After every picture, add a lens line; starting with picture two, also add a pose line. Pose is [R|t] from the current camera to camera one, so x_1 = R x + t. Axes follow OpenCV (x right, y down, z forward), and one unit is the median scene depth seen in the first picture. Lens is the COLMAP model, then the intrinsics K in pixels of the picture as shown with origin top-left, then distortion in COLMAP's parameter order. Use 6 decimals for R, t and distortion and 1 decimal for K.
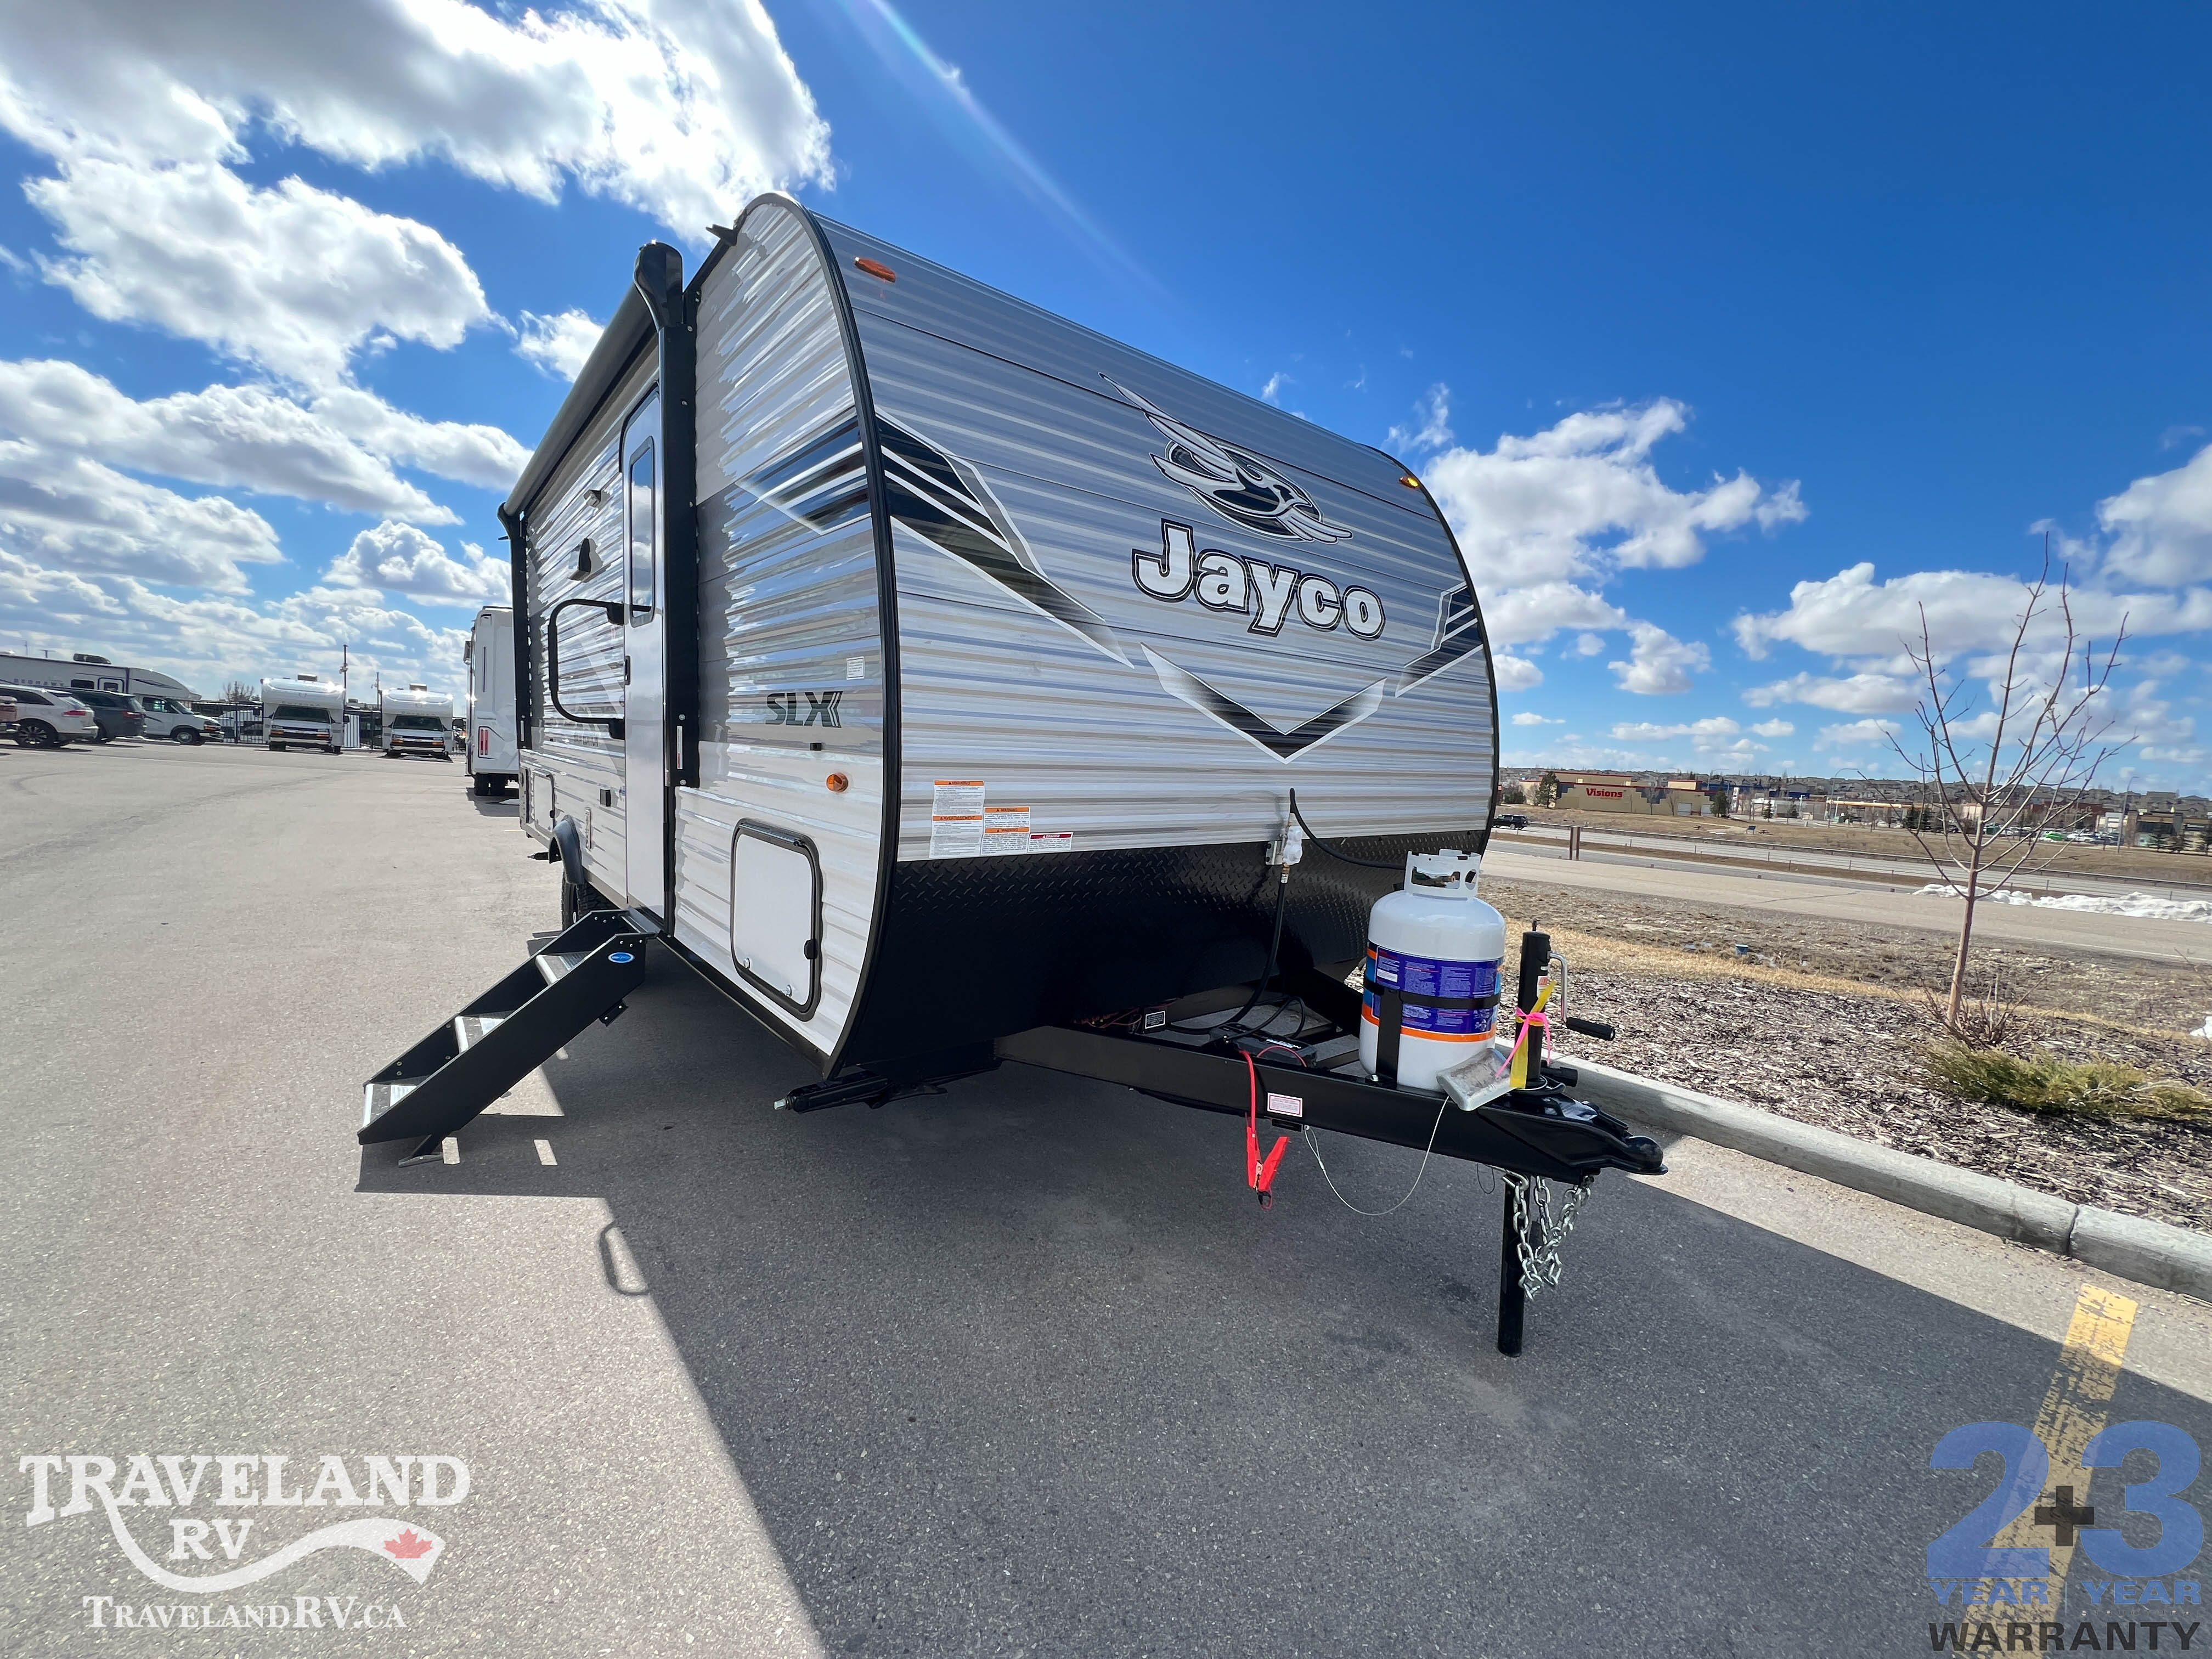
lens RADIAL K [[883.2, 0, 1101.7], [0, 883.2, 833.6], [0, 0, 1]] dist [-0.002301, 0.001168]
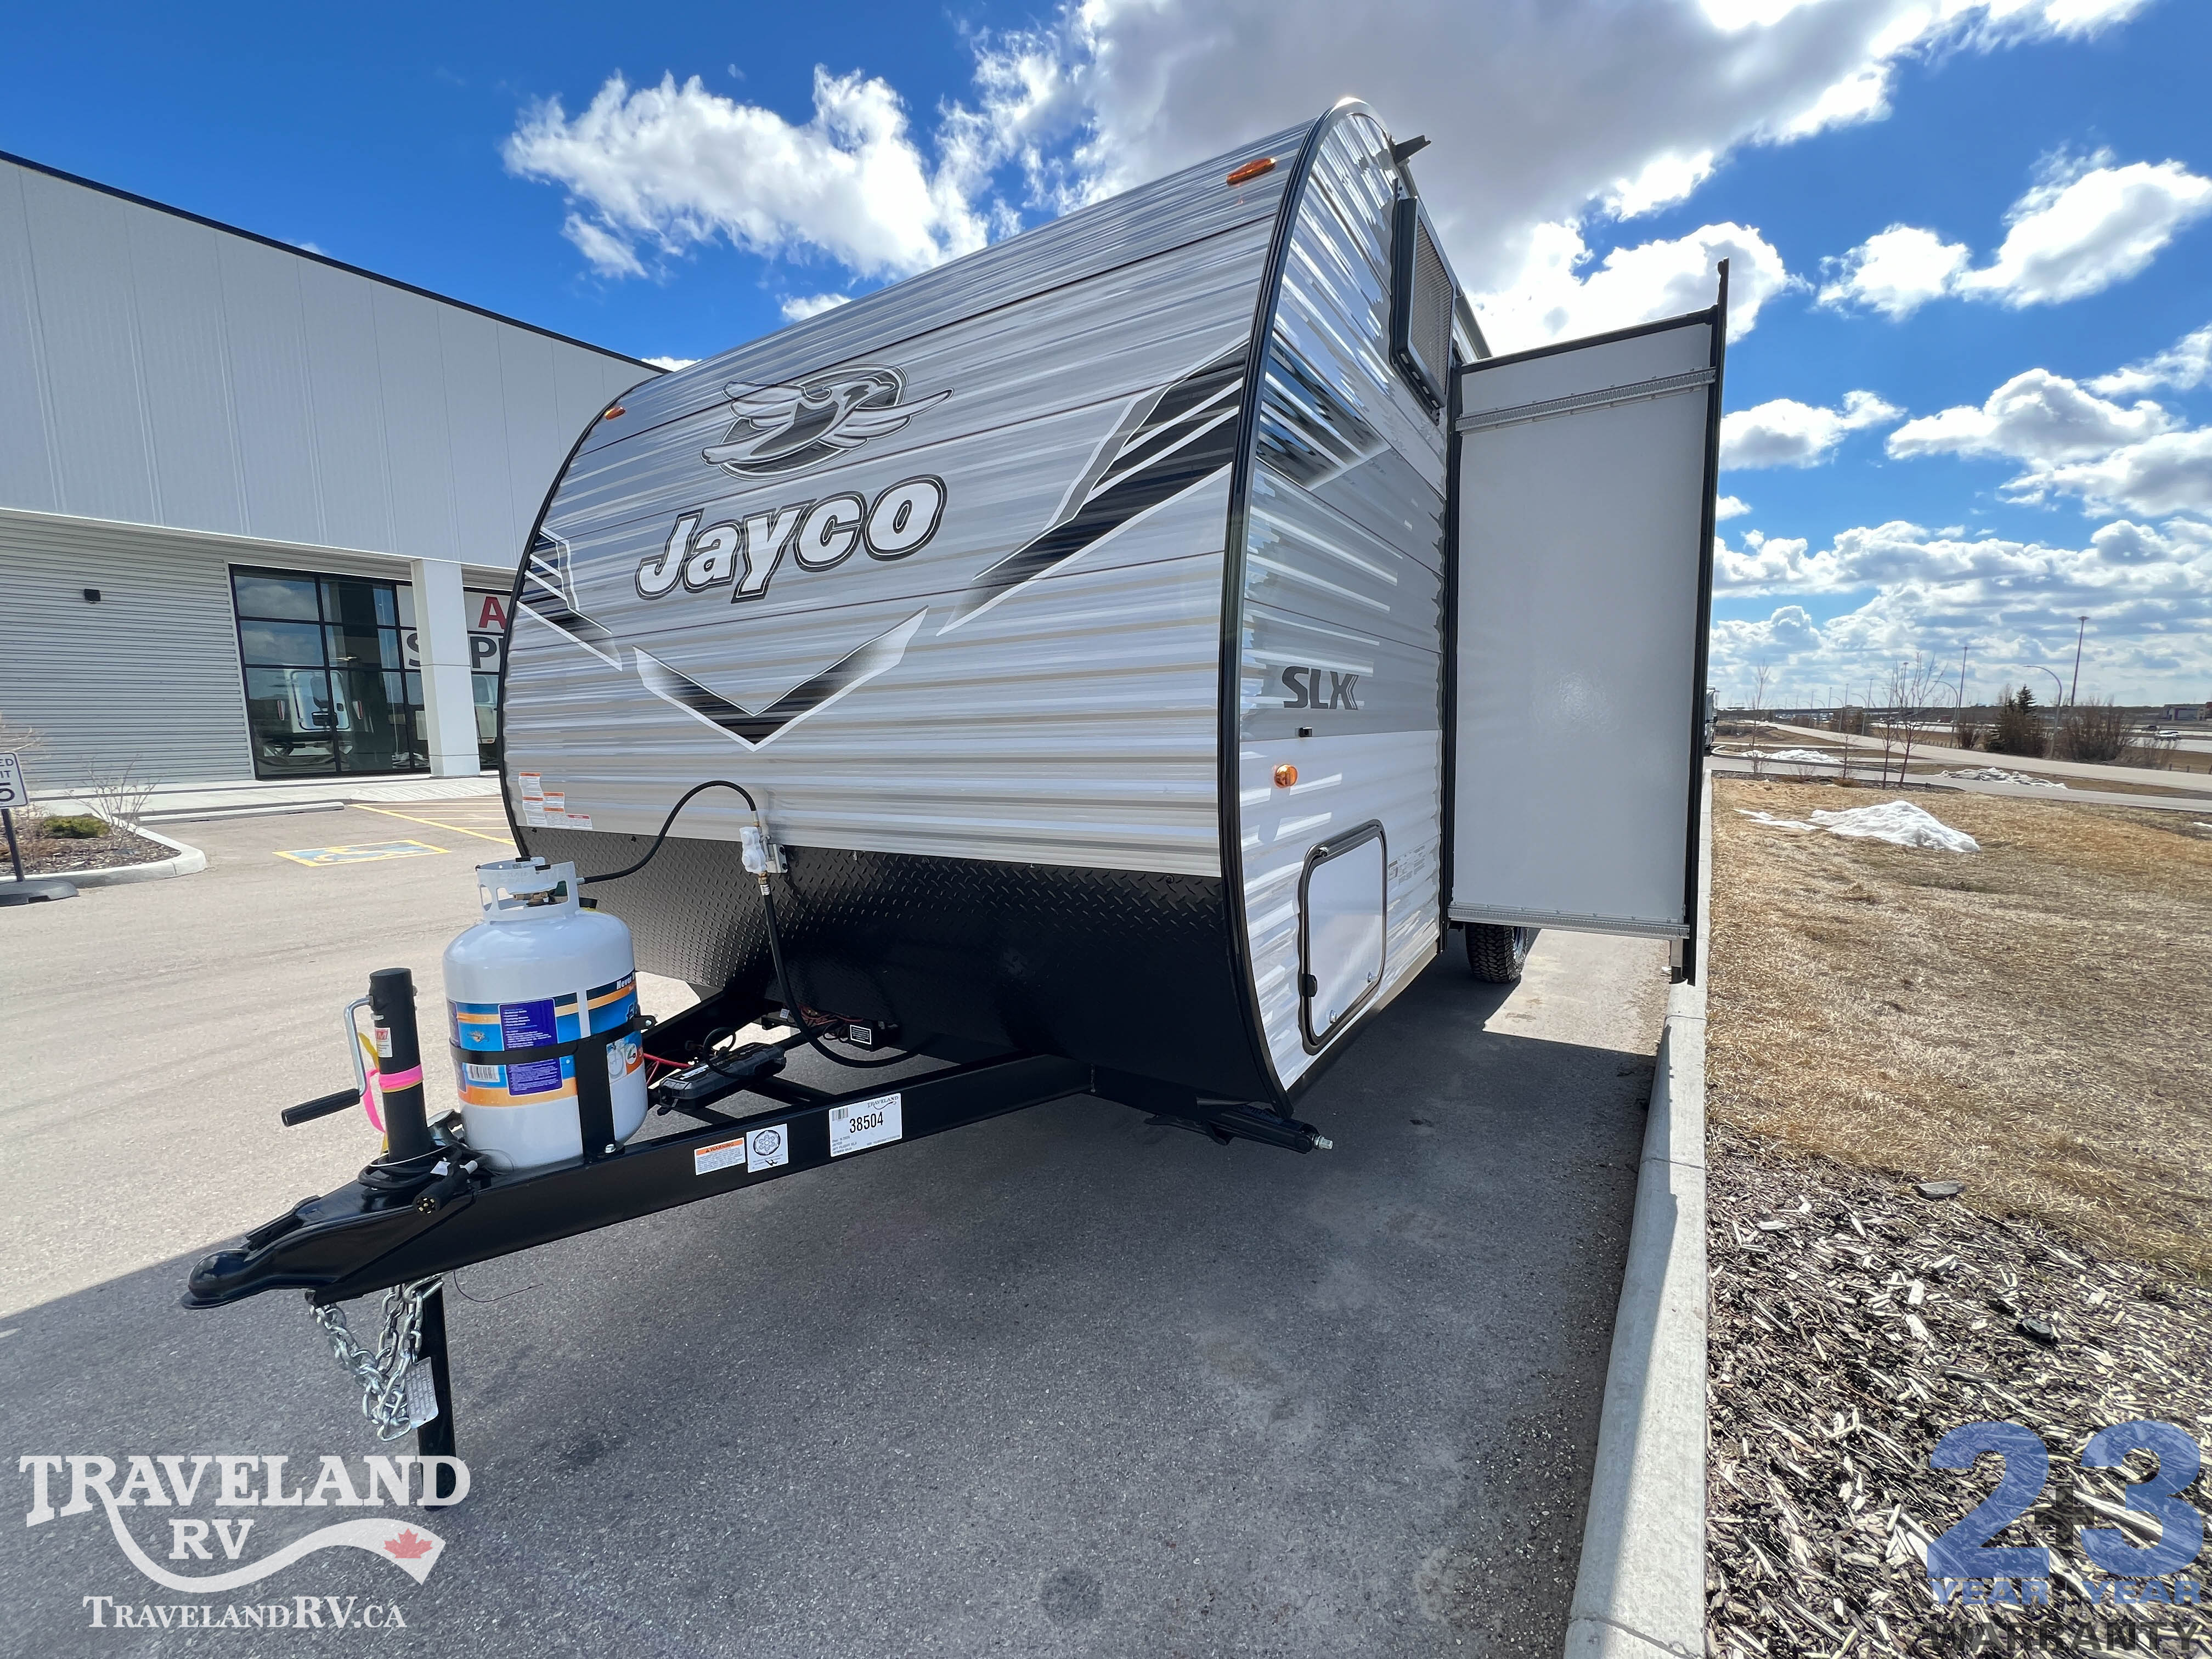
lens RADIAL K [[883.2, 0, 1101.3], [0, 883.2, 837.4], [0, 0, 1]] dist [-0.002301, 0.001168]
pose [[0.325258, 0.062687, -0.943545, 1.018995], [-0.048236, 0.997601, 0.049651, -0.052764], [0.944394, 0.029363, 0.327501, 0.965634]]
